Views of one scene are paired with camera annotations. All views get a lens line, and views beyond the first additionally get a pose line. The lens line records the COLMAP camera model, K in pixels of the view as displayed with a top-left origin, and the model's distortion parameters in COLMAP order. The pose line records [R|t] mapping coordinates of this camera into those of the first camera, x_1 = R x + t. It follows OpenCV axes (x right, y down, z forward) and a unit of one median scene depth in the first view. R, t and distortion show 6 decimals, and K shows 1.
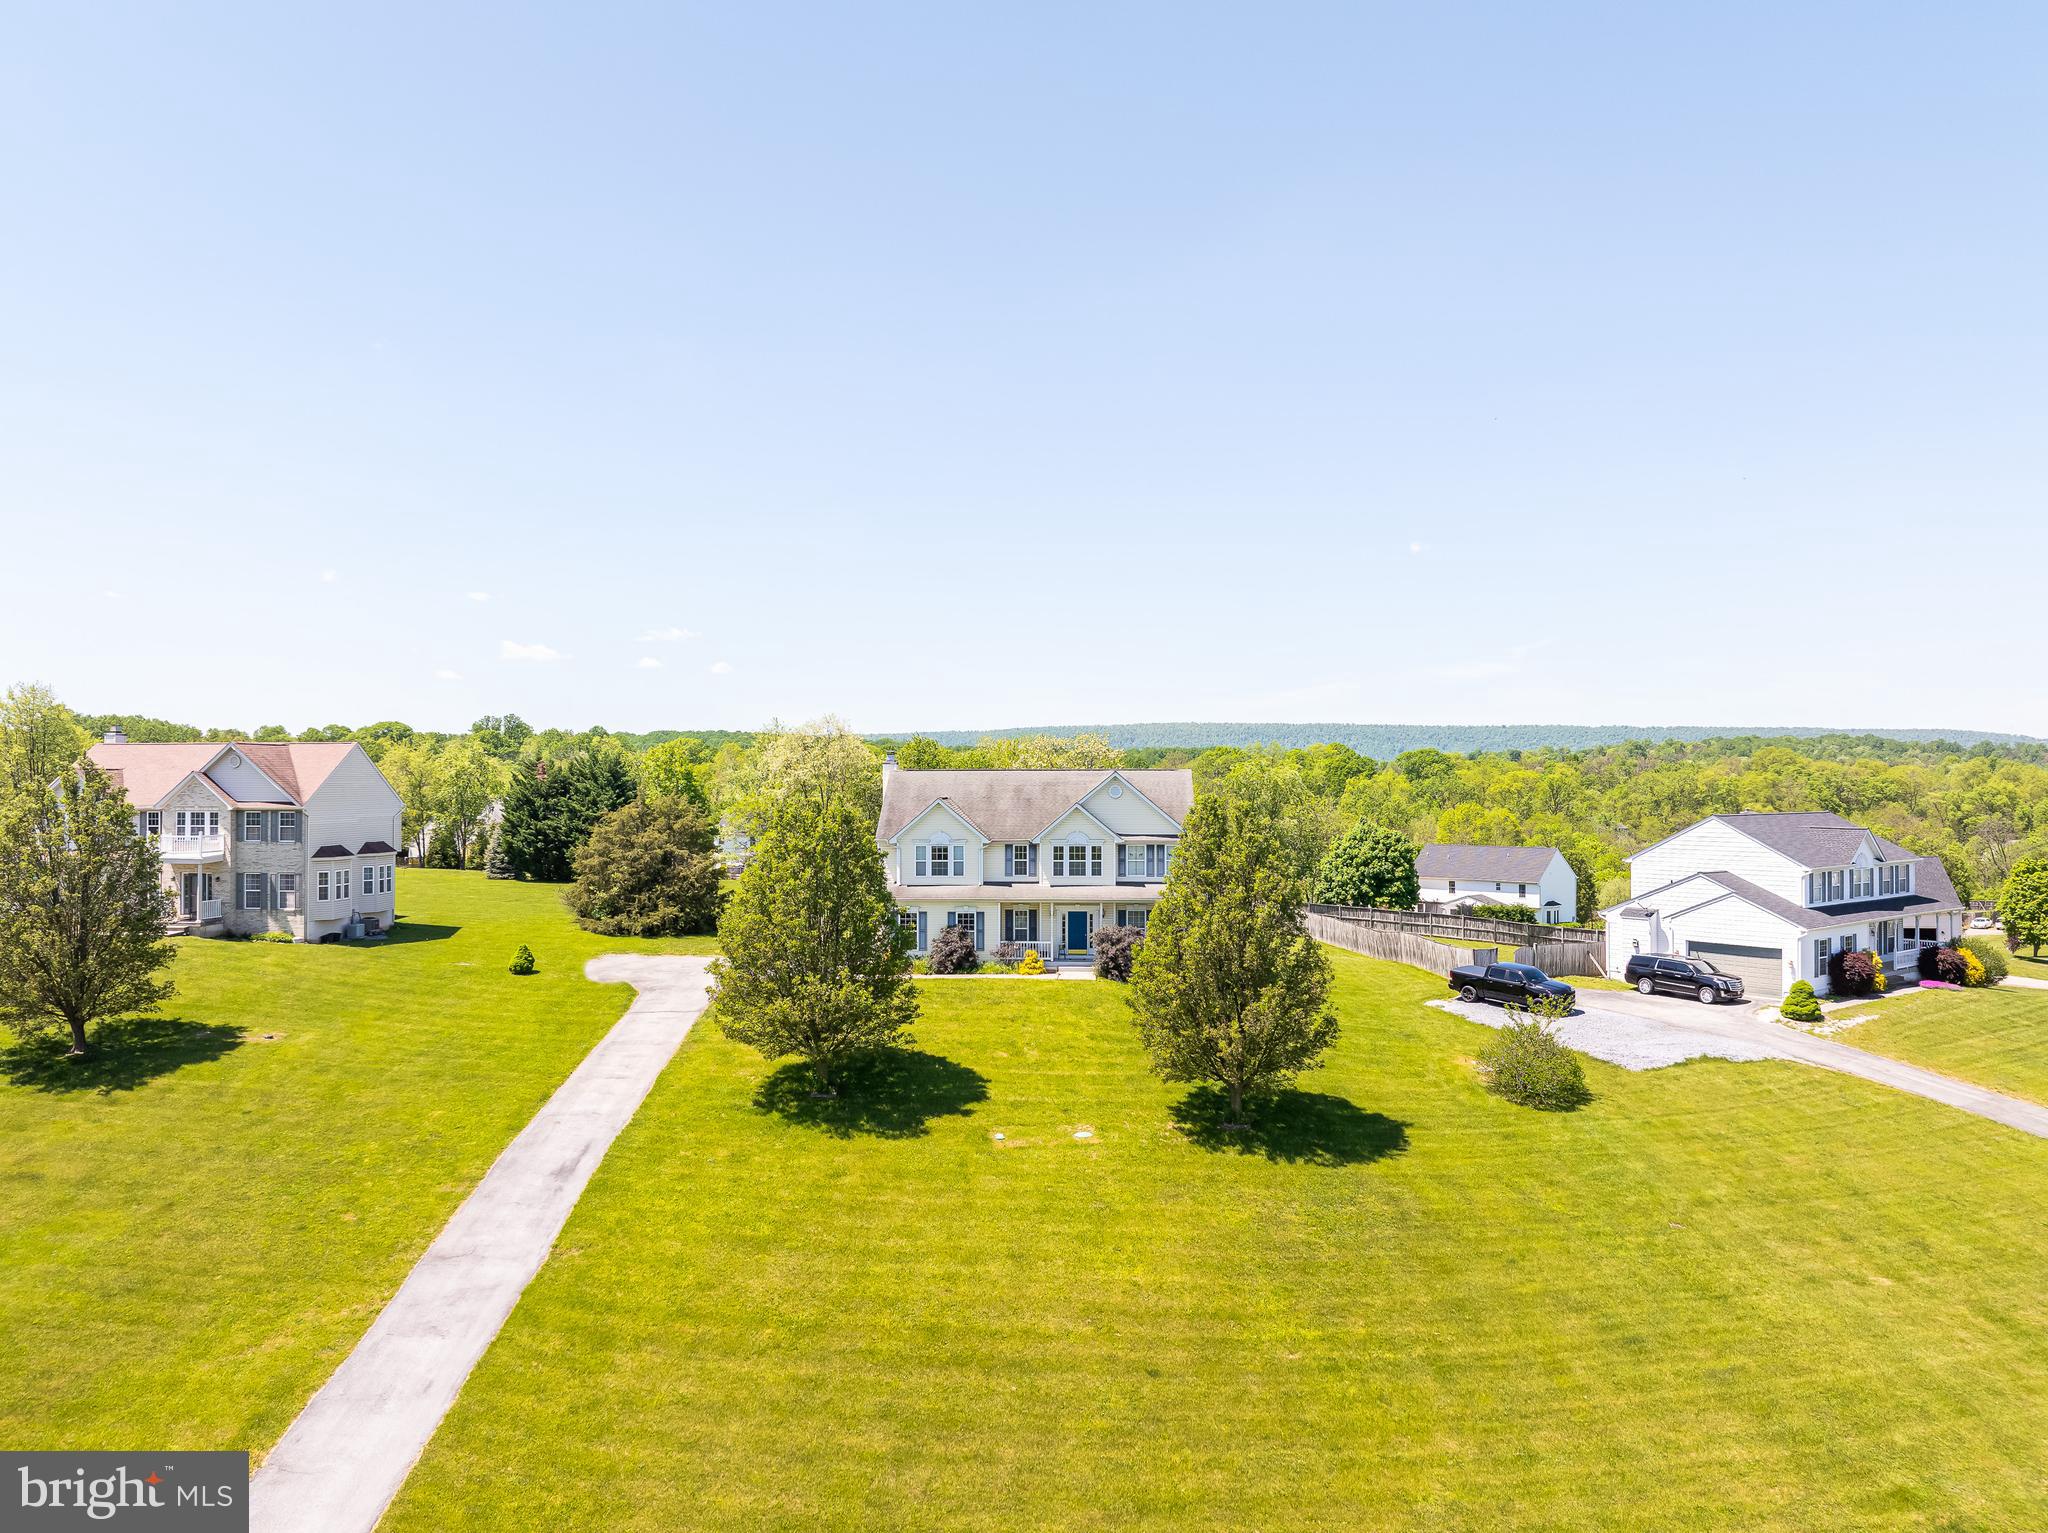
lens RADIAL K [[1400.5, 0, 991.5], [0, 1400.5, 805.8], [0, 0, 1]] dist [-0.027732, -0.001507]
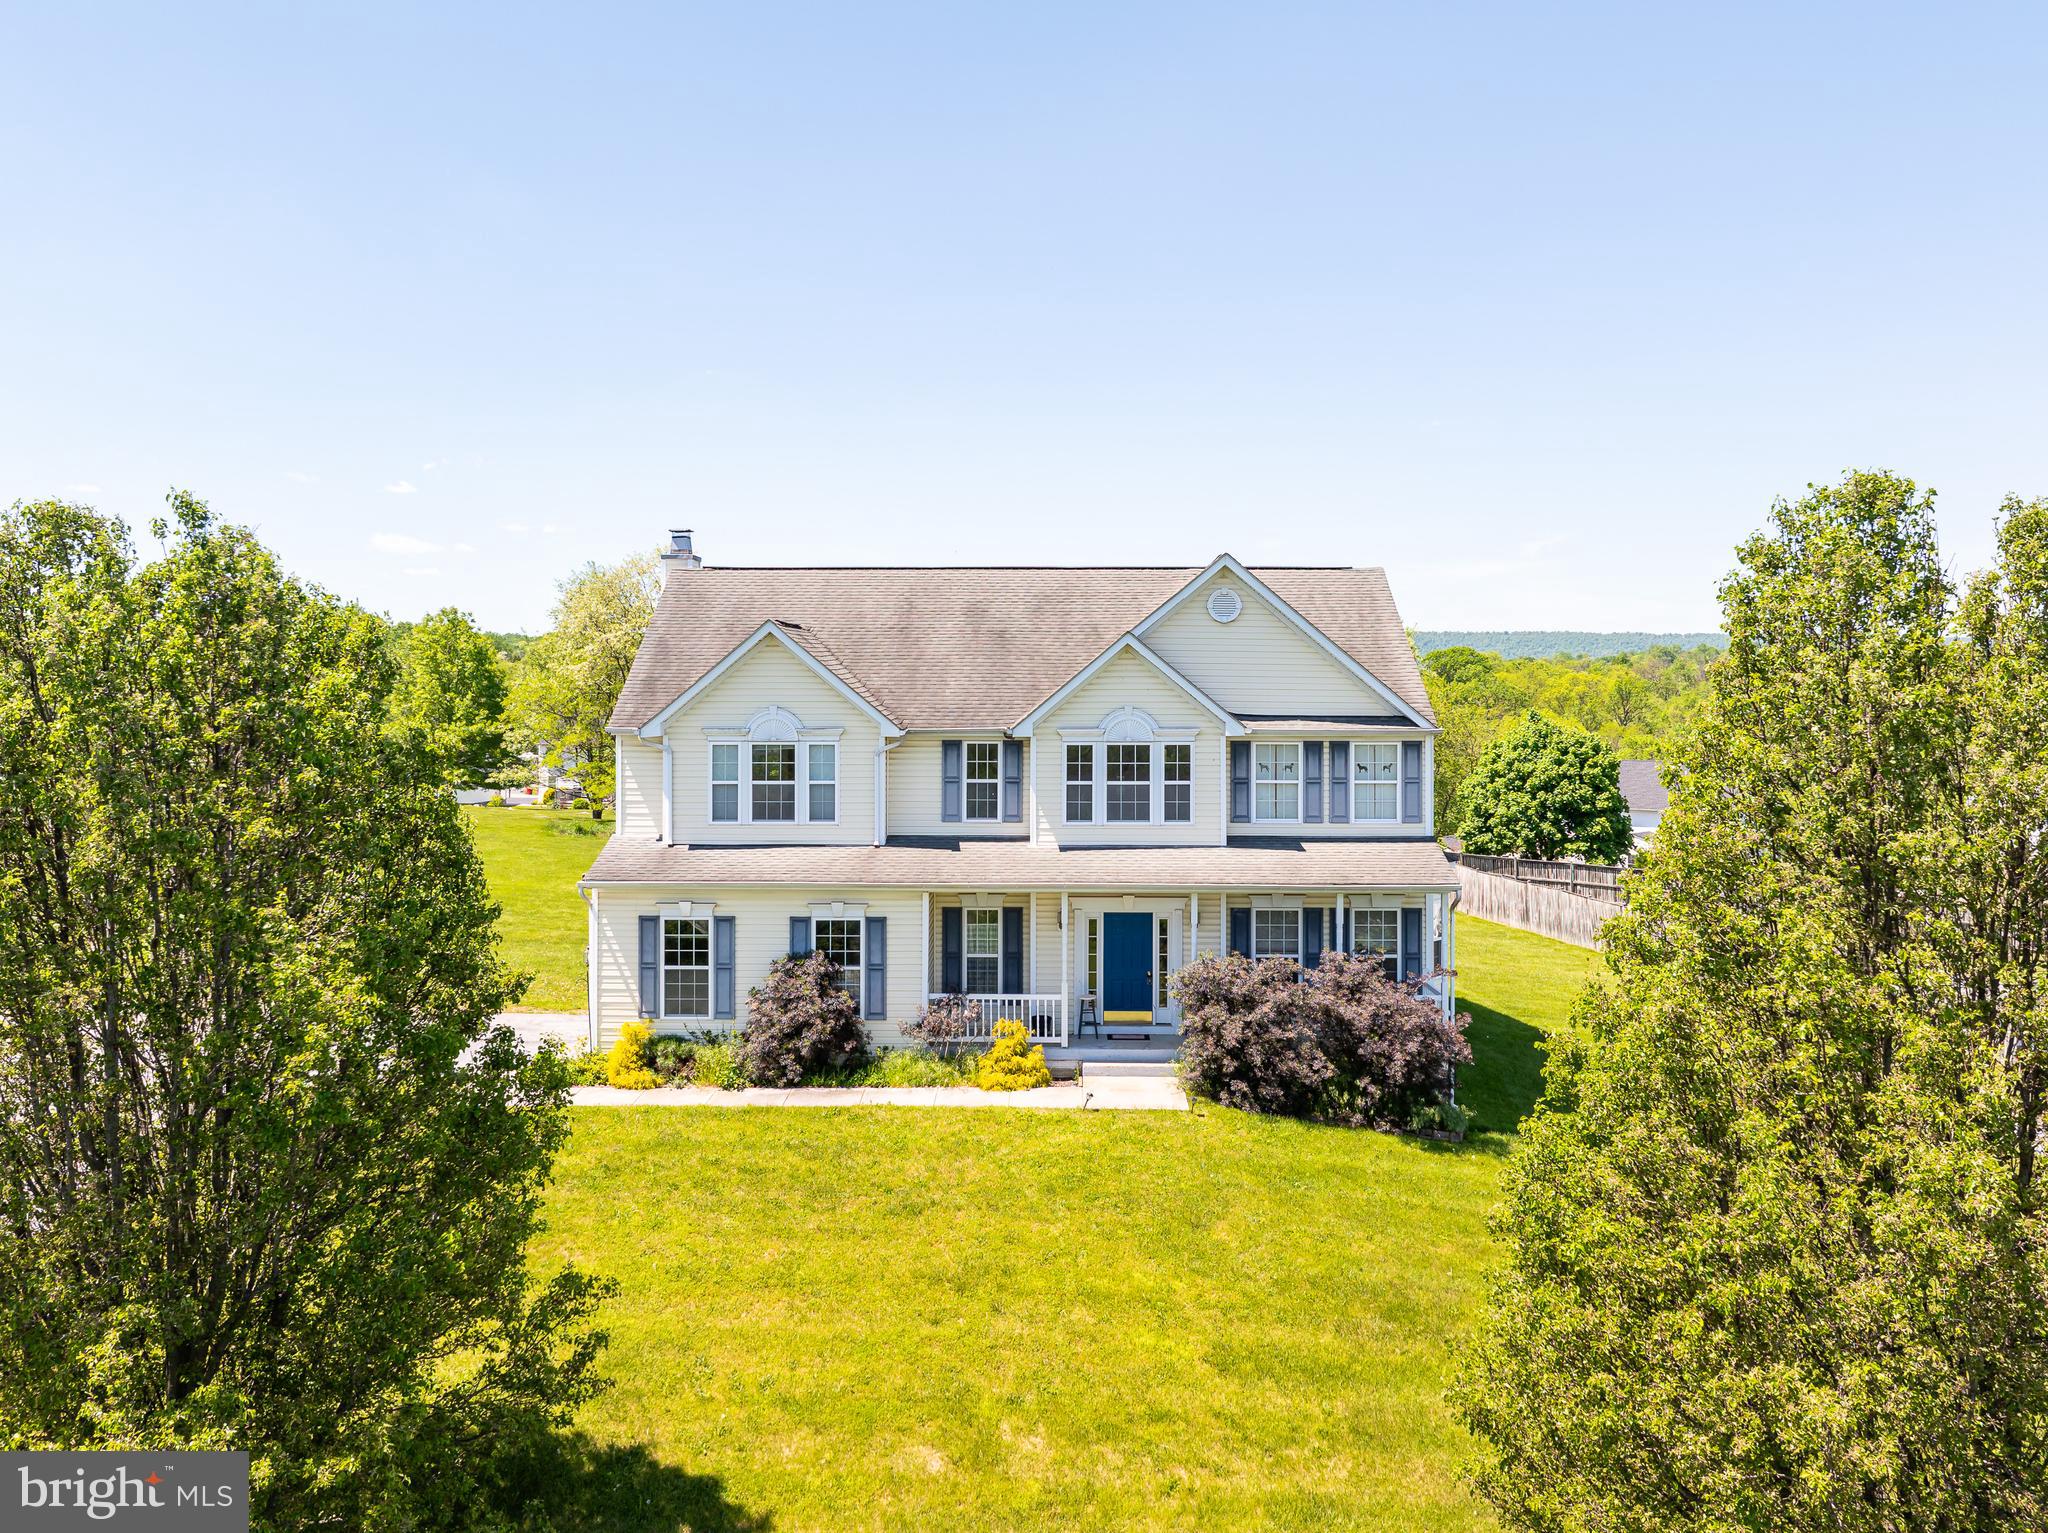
lens RADIAL K [[1442.2, 0, 1024.0], [0, 1442.2, 766.5], [0, 0, 1]] dist [-0.000501, -0.001222]
pose [[0.998233, 0.000974, 0.059413, 0.008664], [-0.002707, 0.999573, 0.029097, 0.023260], [-0.059359, -0.029206, 0.997809, 0.602646]]
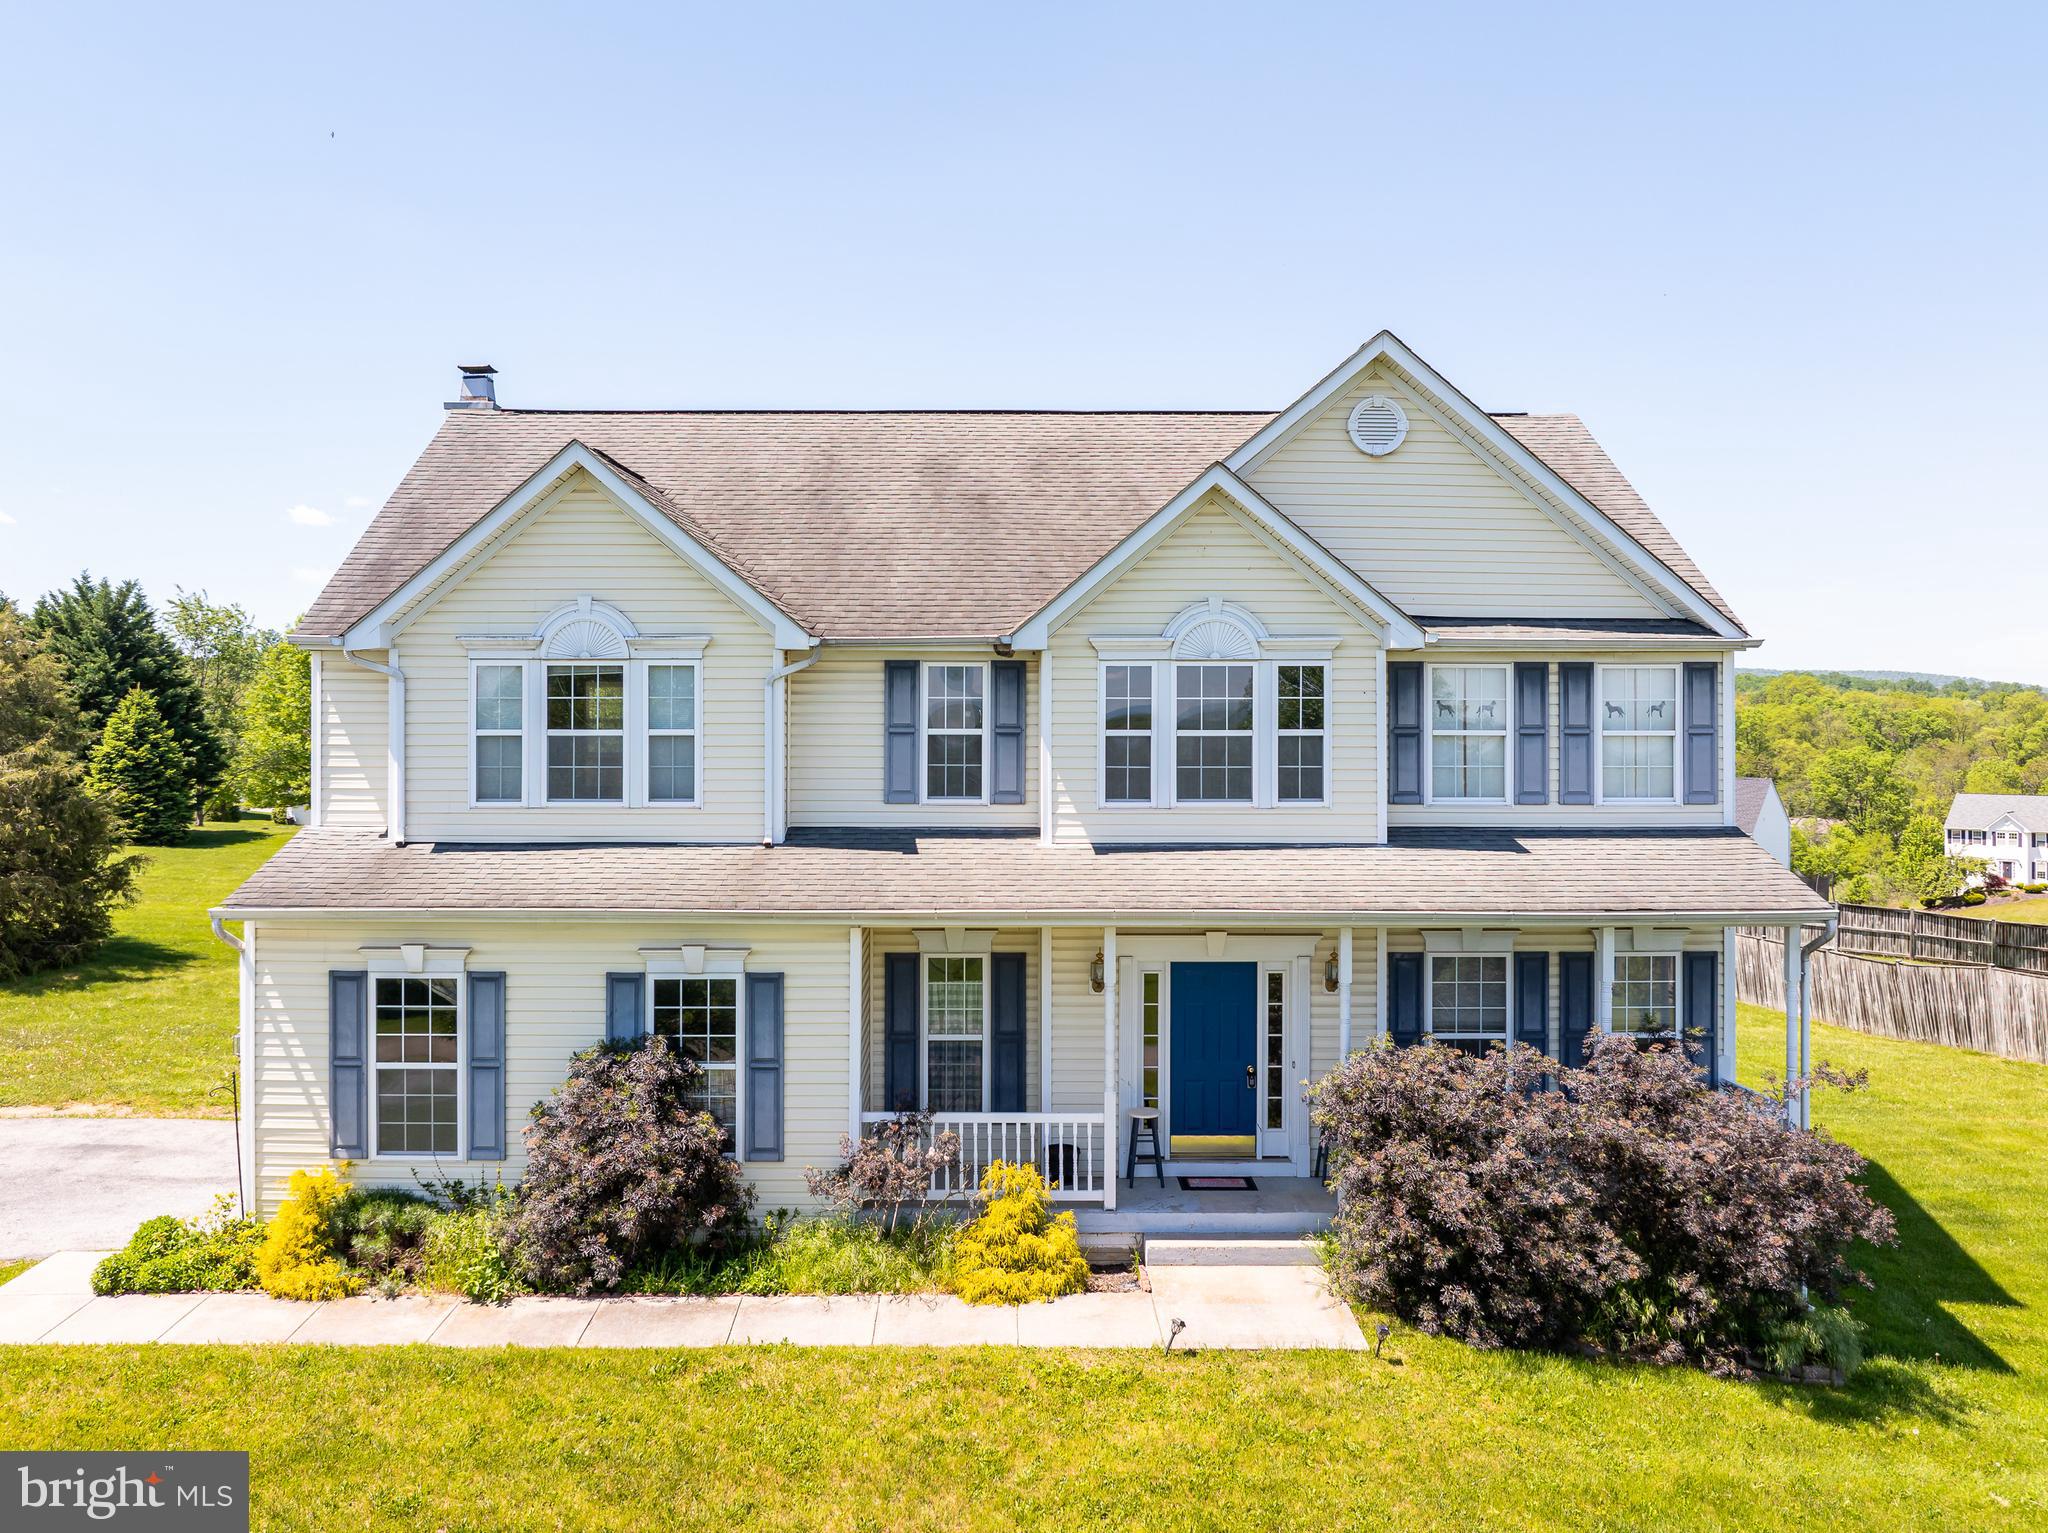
lens RADIAL K [[1400.5, 0, 991.5], [0, 1400.5, 805.8], [0, 0, 1]] dist [-0.027732, -0.001507]
pose [[0.996026, 0.000758, 0.089061, 0.006884], [-0.003751, 0.999433, 0.033448, 0.043588], [-0.088985, -0.033649, 0.995464, 0.784186]]
